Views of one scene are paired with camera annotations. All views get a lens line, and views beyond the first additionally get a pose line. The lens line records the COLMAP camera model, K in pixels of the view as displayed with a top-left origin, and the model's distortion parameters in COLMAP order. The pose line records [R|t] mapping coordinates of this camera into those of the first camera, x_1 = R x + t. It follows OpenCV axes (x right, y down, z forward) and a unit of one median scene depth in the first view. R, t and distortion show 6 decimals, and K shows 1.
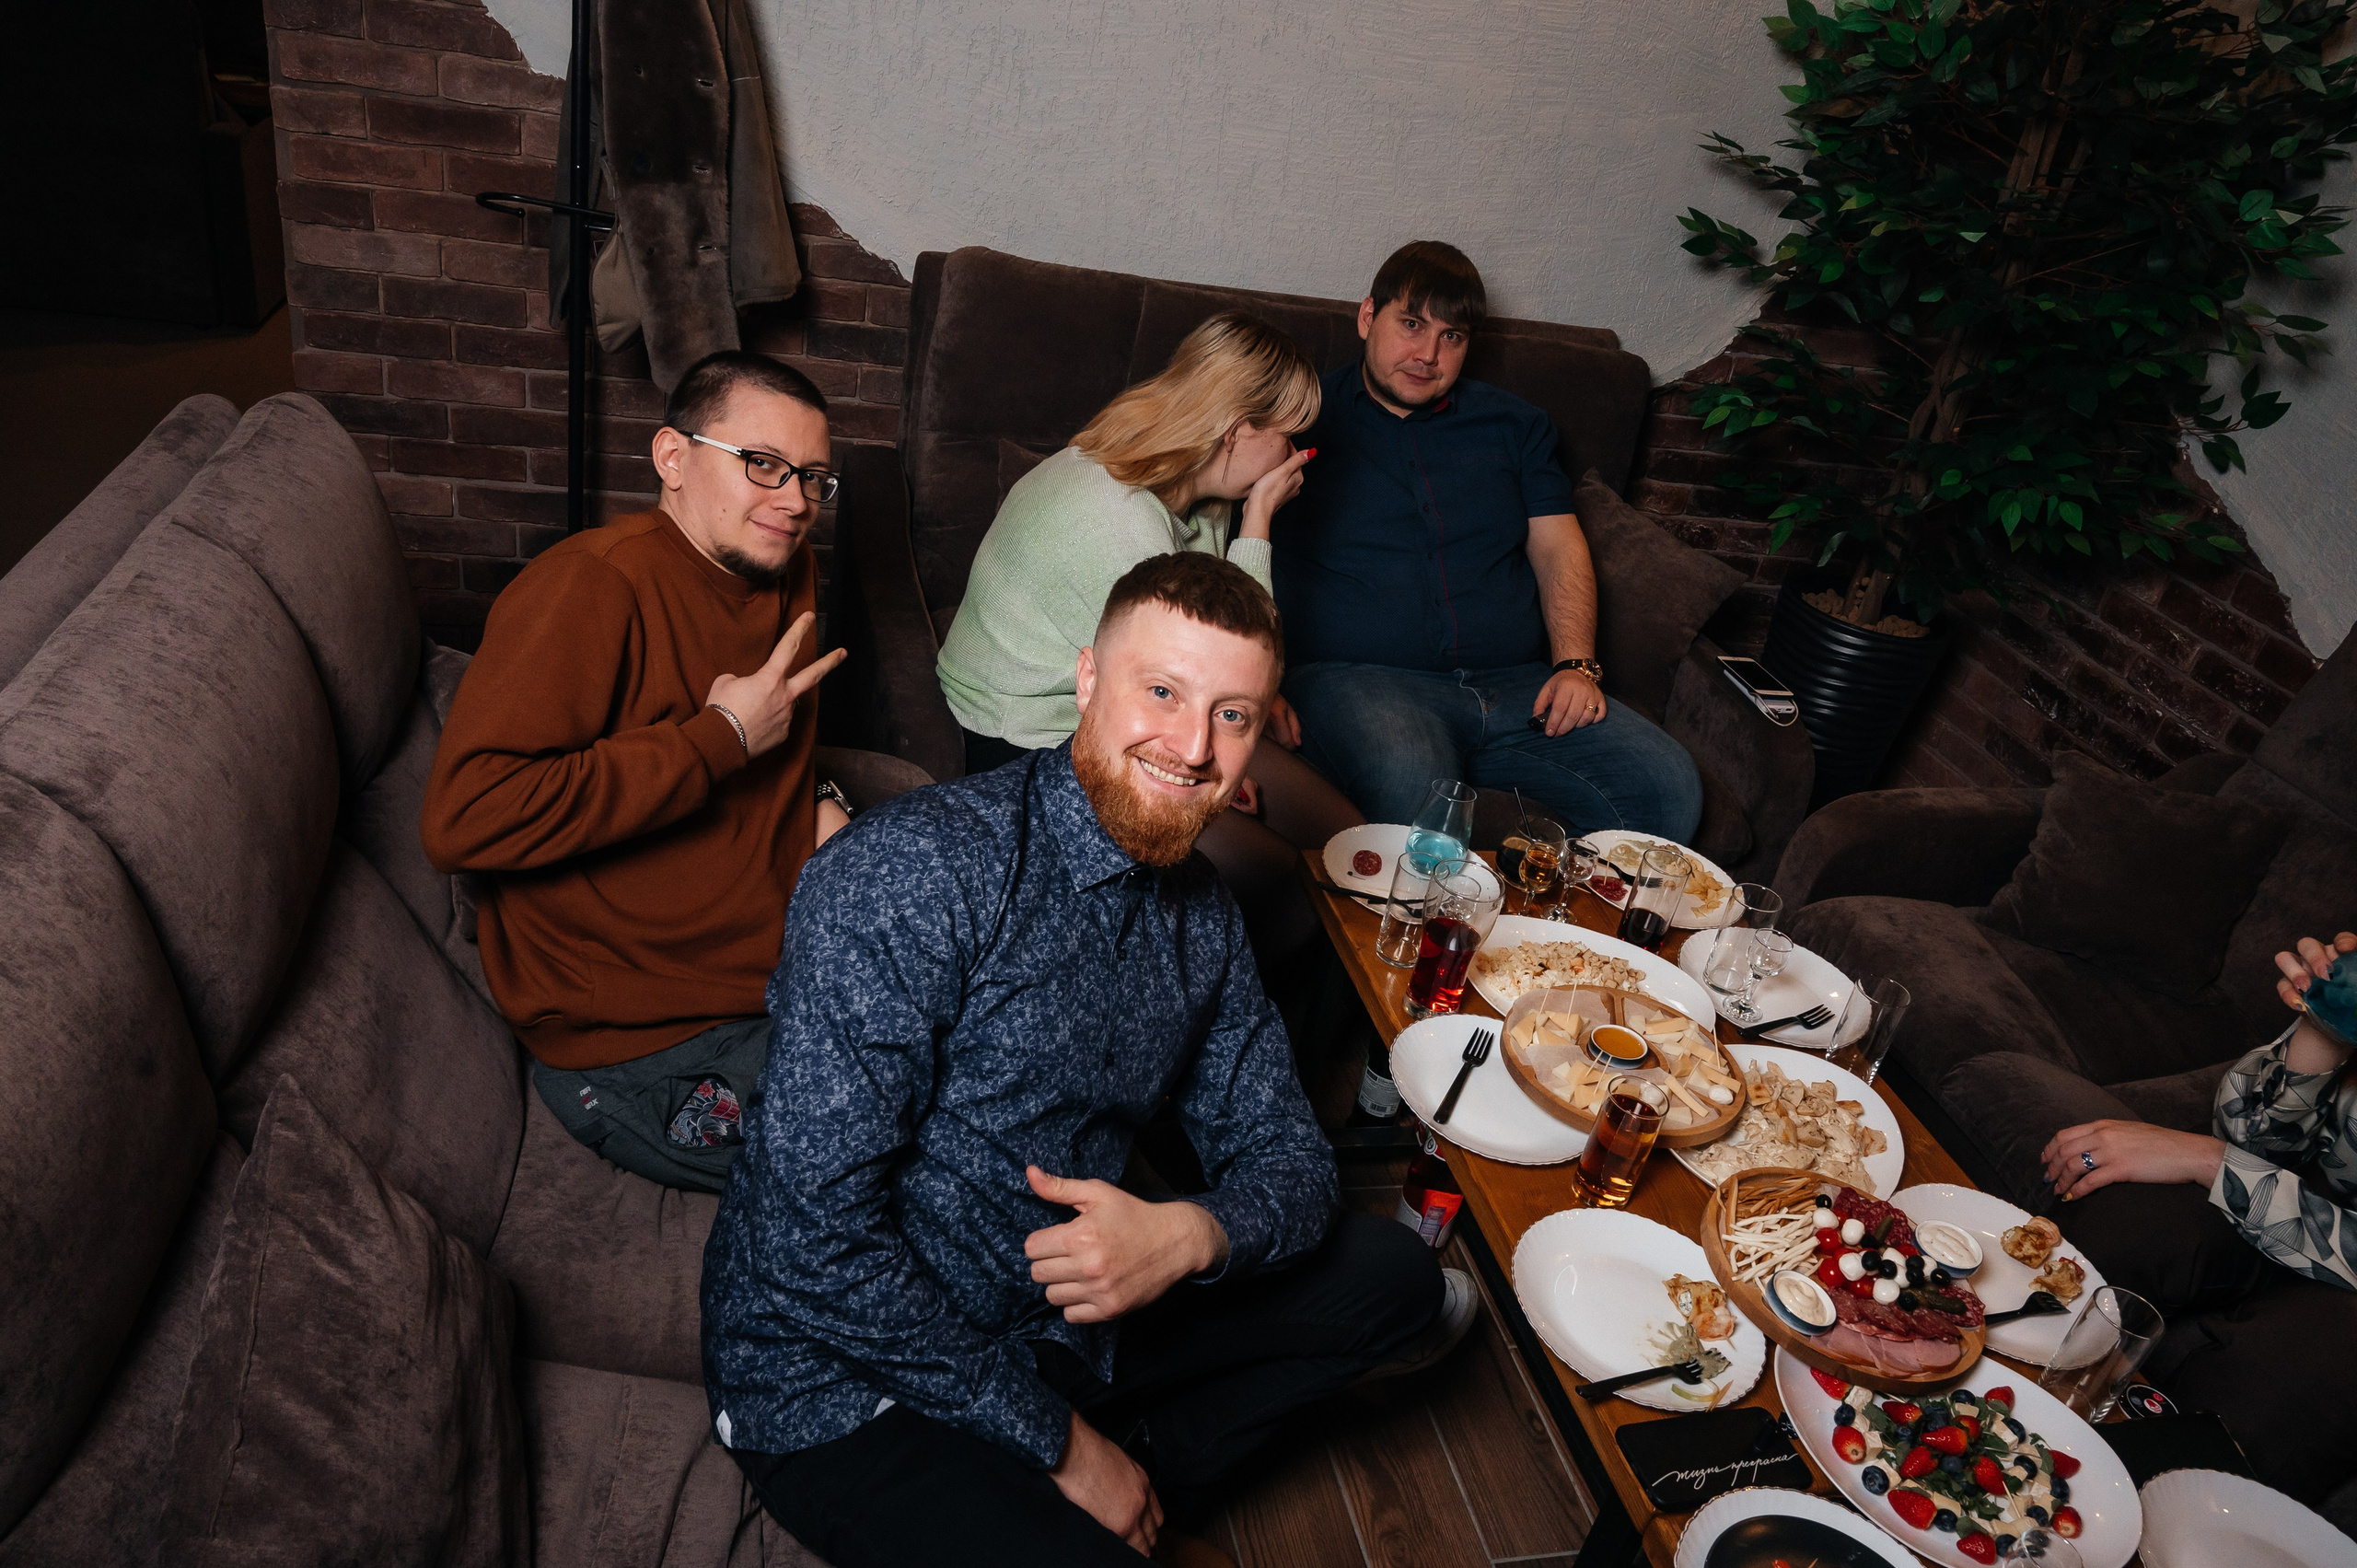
lens RADIAL K [[1589.8, 0, 1140.6], [0, 1589.8, 789.7], [0, 0, 1]] dist [-0.022108, 0.002179]
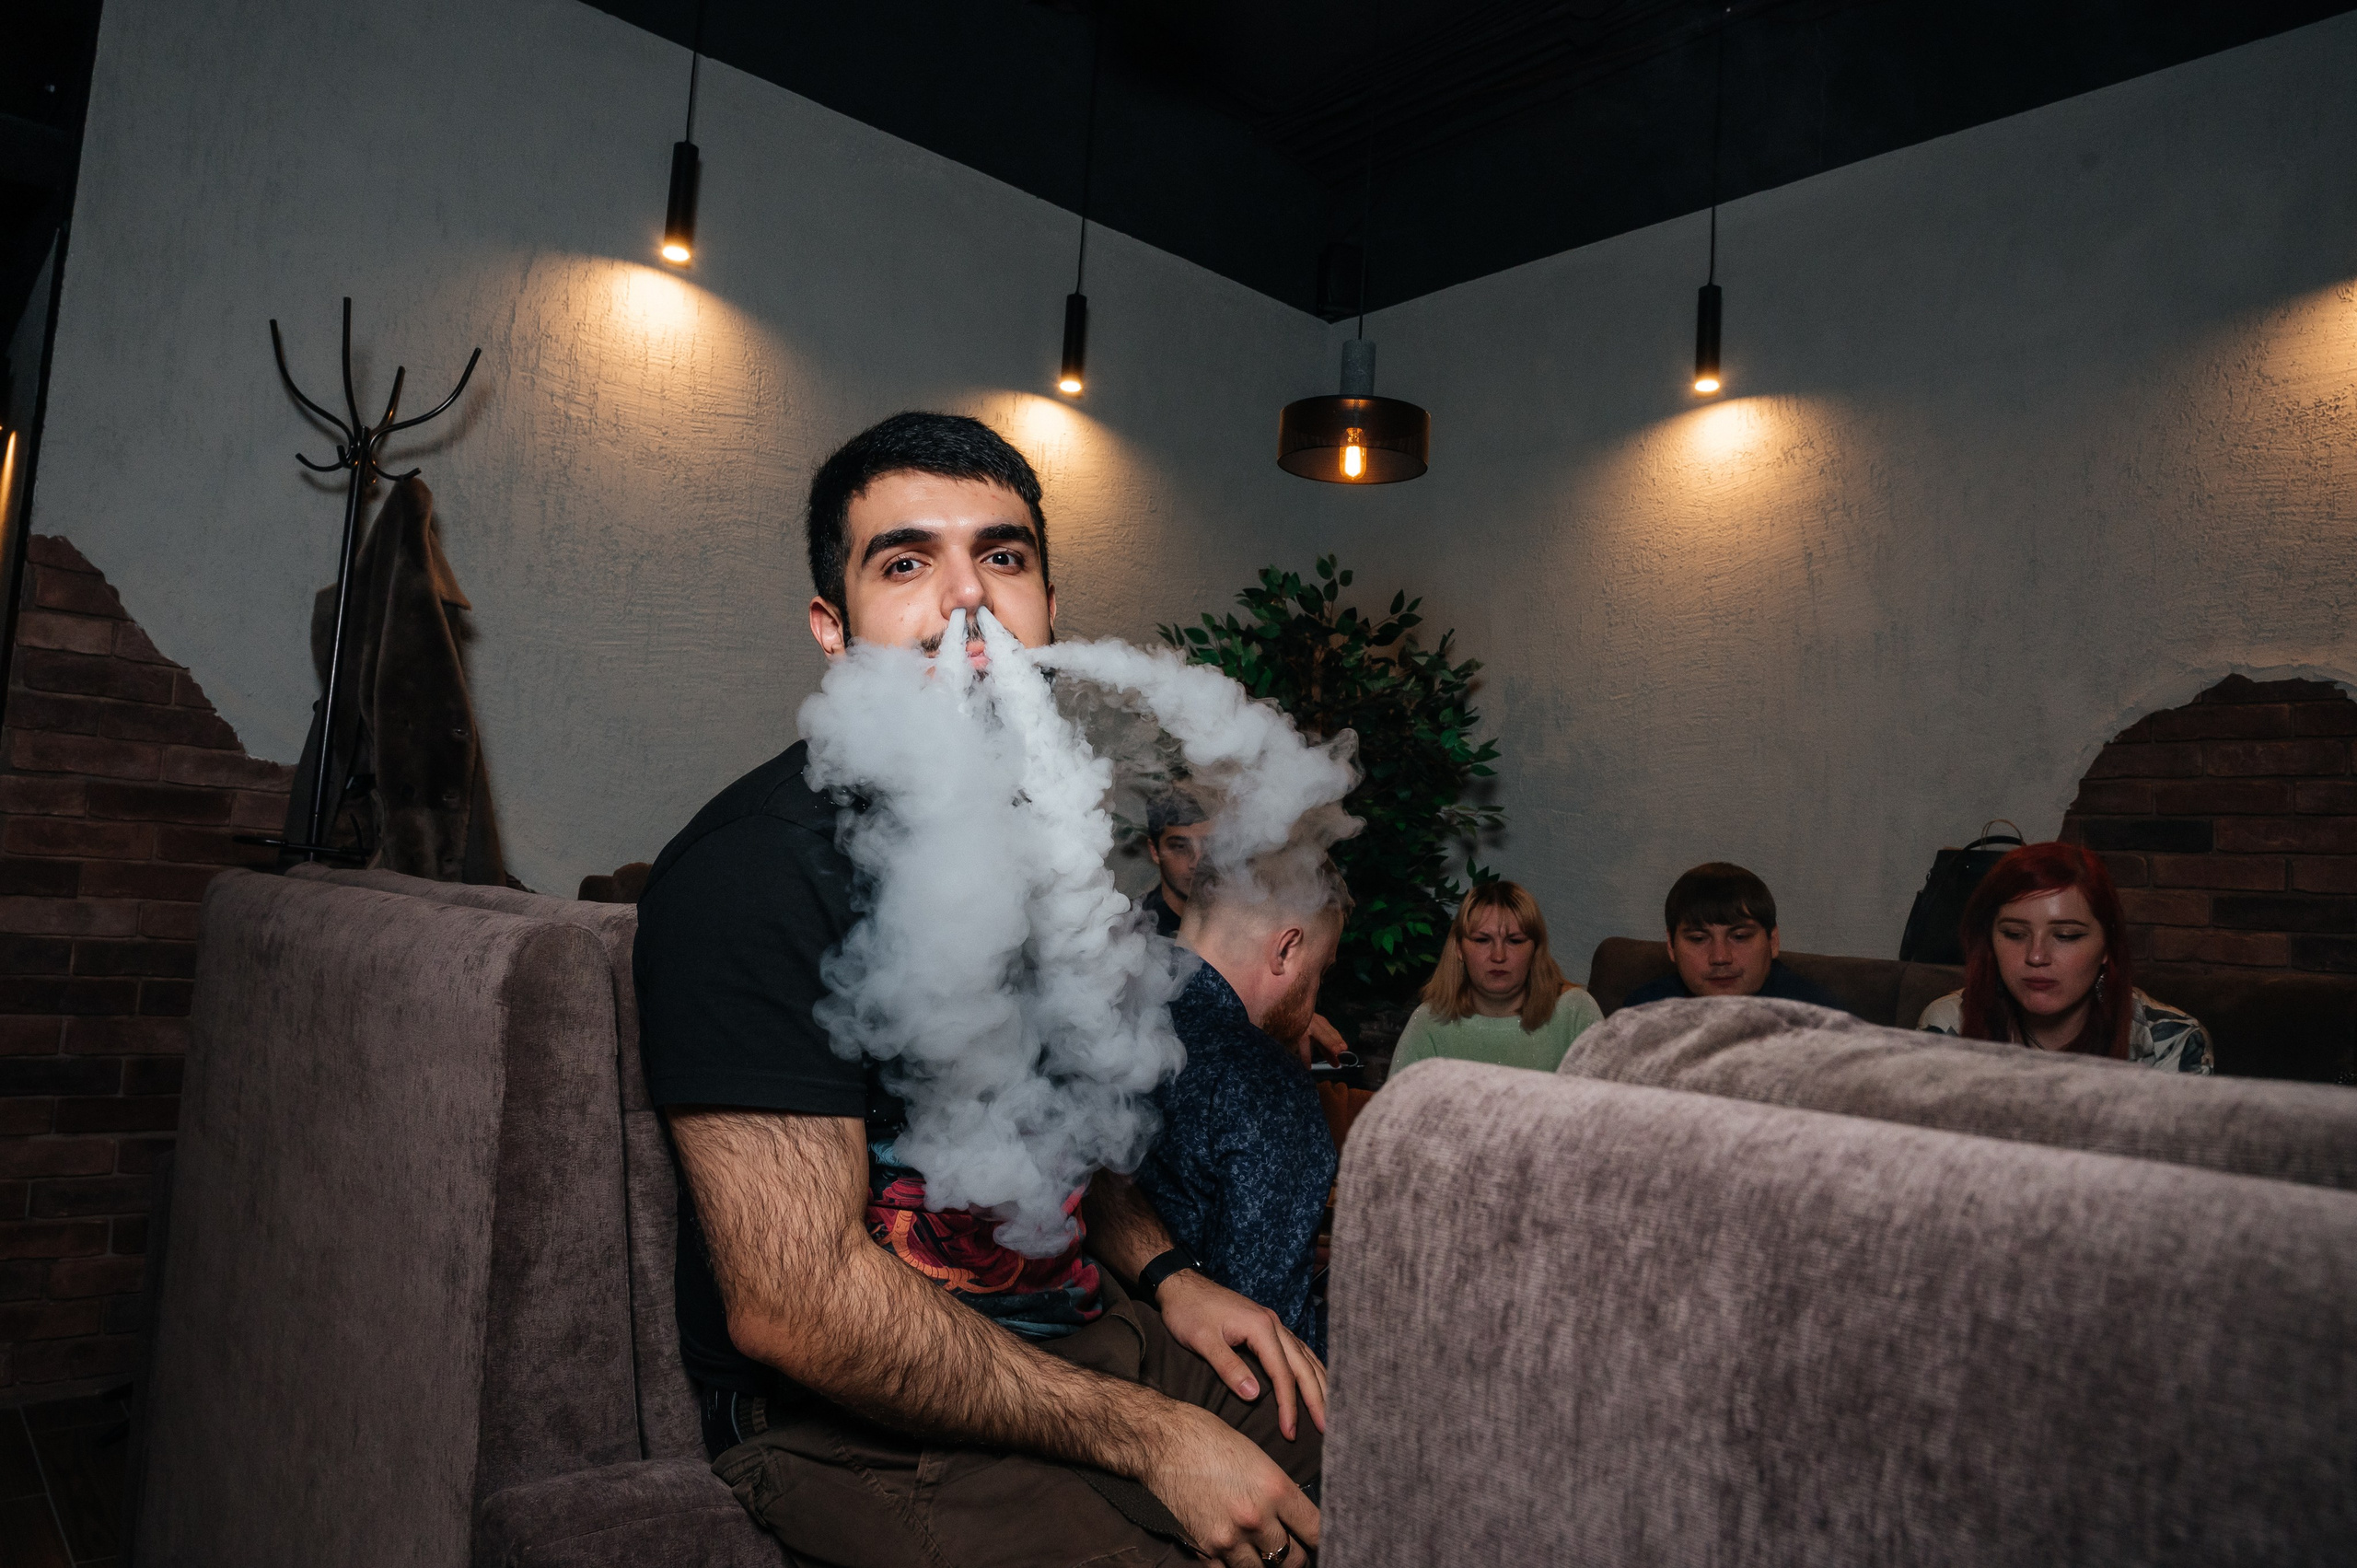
lens RADIAL K [[1589.8, 0, 1140.6], [0, 1589.8, 789.7], [0, 0, 1]] dist [-0.022108, 0.002179]
pose [[0.875482, -0.073973, 0.477556, -0.362861], [0.306079, 0.849606, -0.429518, 0.278090], [-0.373962, 0.522205, 0.766456, -0.148267]]
